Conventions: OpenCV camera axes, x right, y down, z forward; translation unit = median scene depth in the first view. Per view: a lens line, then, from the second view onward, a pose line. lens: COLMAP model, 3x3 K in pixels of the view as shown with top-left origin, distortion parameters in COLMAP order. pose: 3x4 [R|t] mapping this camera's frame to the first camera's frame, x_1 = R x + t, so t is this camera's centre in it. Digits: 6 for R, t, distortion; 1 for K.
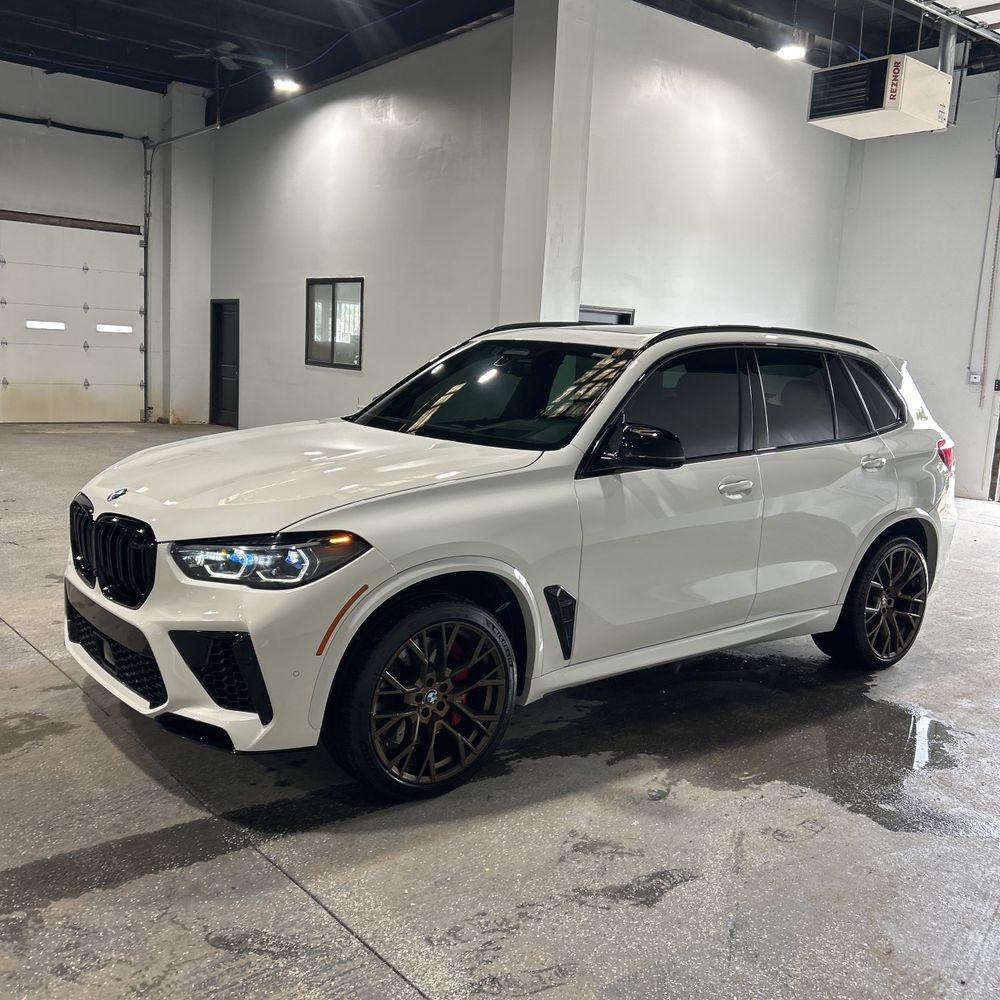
lens RADIAL K [[1014.7, 0, 478.7], [0, 1014.7, 498.8], [0, 0, 1]] dist [0.057653, -0.092958]
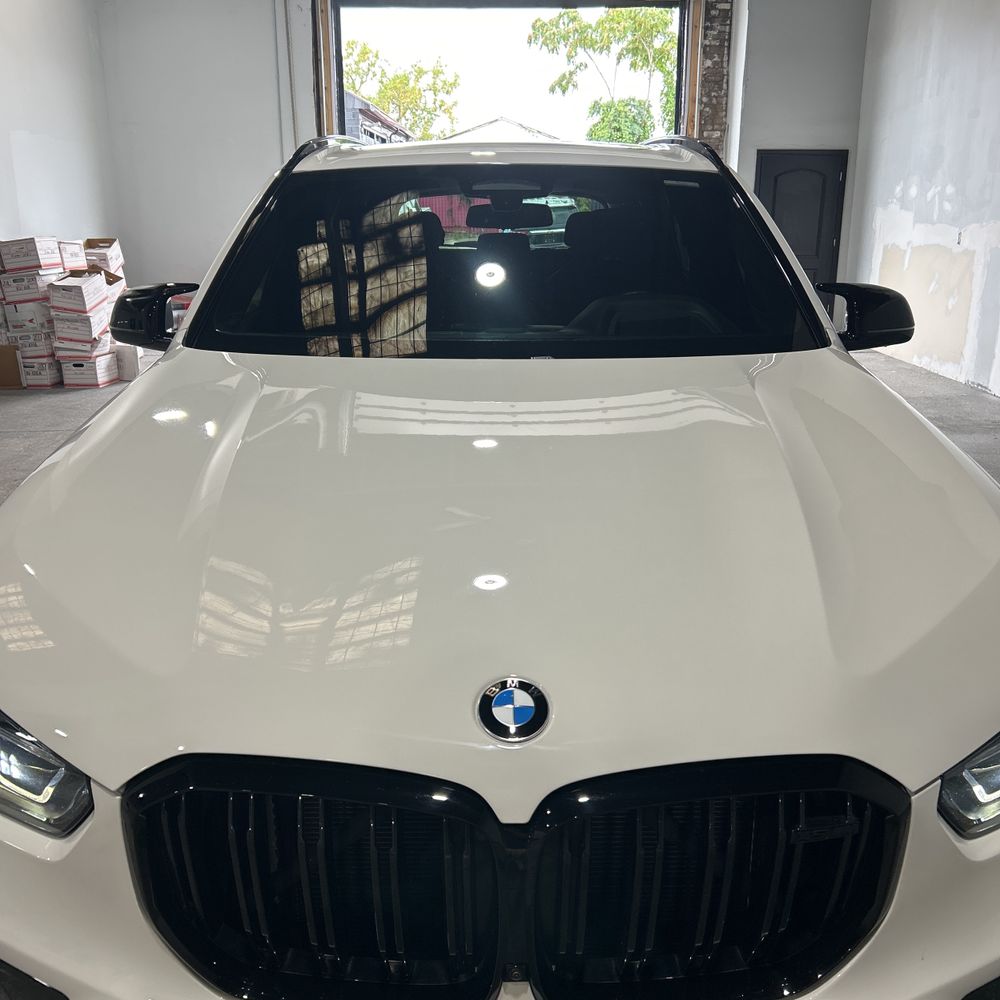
lens RADIAL K [[1010.0, 0, 500.0], [0, 1010.0, 500.0], [0, 0, 1]] dist [0.011574, -0.003142]
pose [[0.615514, -0.273499, 0.739148, -0.532514], [0.151191, 0.961413, 0.229839, -0.127663], [-0.773488, -0.029717, 0.633114, 0.769441]]
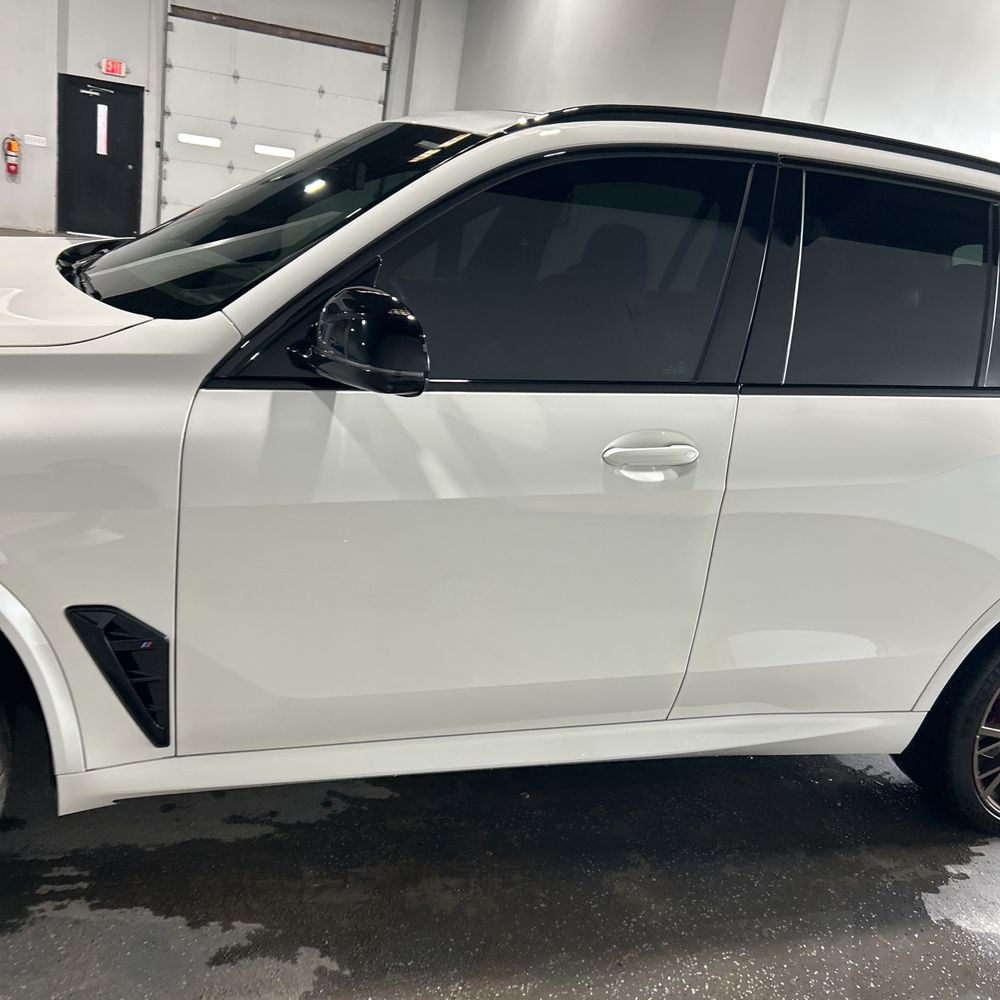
lens RADIAL K [[1014.4, 0, 476.1], [0, 1014.4, 513.7], [0, 0, 1]] dist [0.016244, 0.000779]
pose [[0.936193, 0.180777, -0.301435, 0.365543], [-0.139850, 0.978373, 0.152406, -0.051815], [0.322467, -0.100526, 0.941228, 0.597015]]
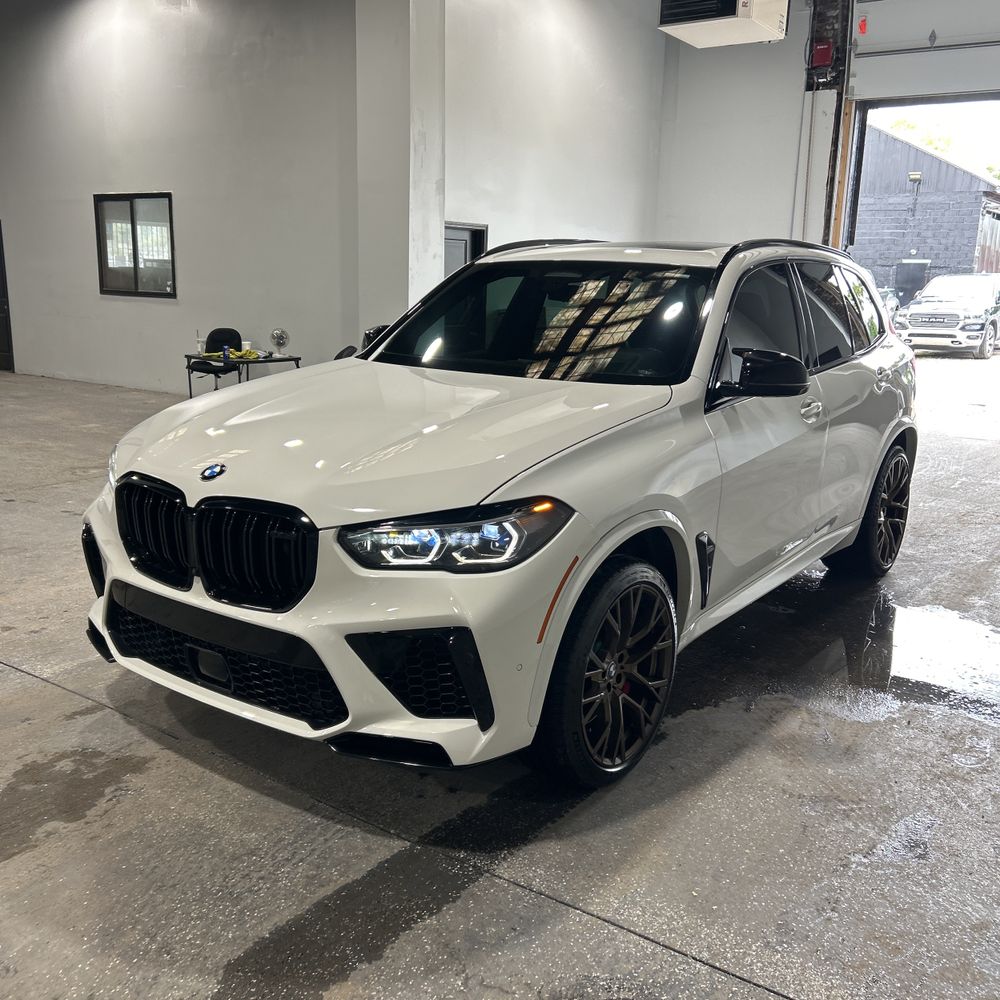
lens RADIAL K [[1022.9, 0, 500.0], [0, 1022.9, 500.0], [0, 0, 1]] dist [0.028114, -0.011795]
pose [[0.960308, -0.088434, 0.264554, -0.333902], [0.067473, 0.993893, 0.087314, -0.035285], [-0.270660, -0.065998, 0.960410, 0.157702]]
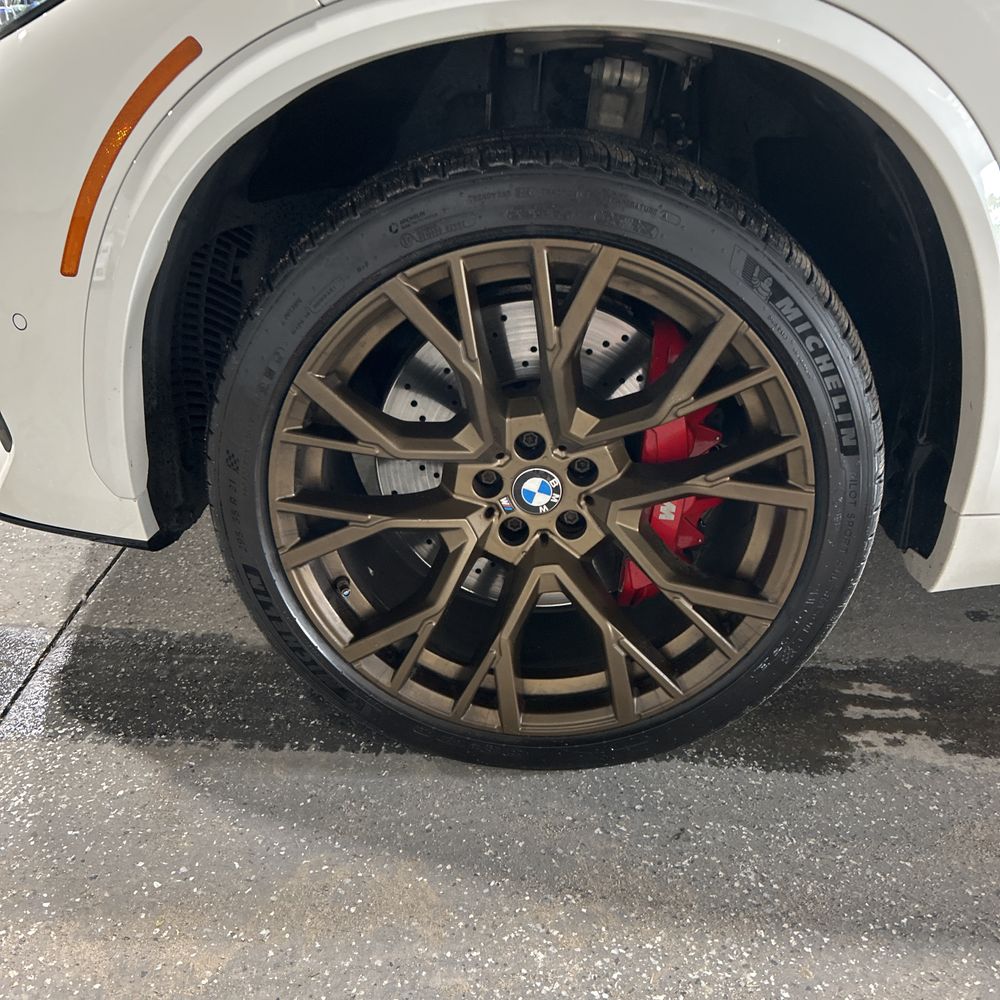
lens RADIAL K [[991.3, 0, 466.5], [0, 991.3, 499.1], [0, 0, 1]] dist [0.081018, -0.210069]
pose [[0.743514, 0.238748, -0.624649, 0.119797], [-0.061071, 0.954435, 0.292105, 0.098821], [0.665926, -0.179036, 0.724216, 0.694138]]
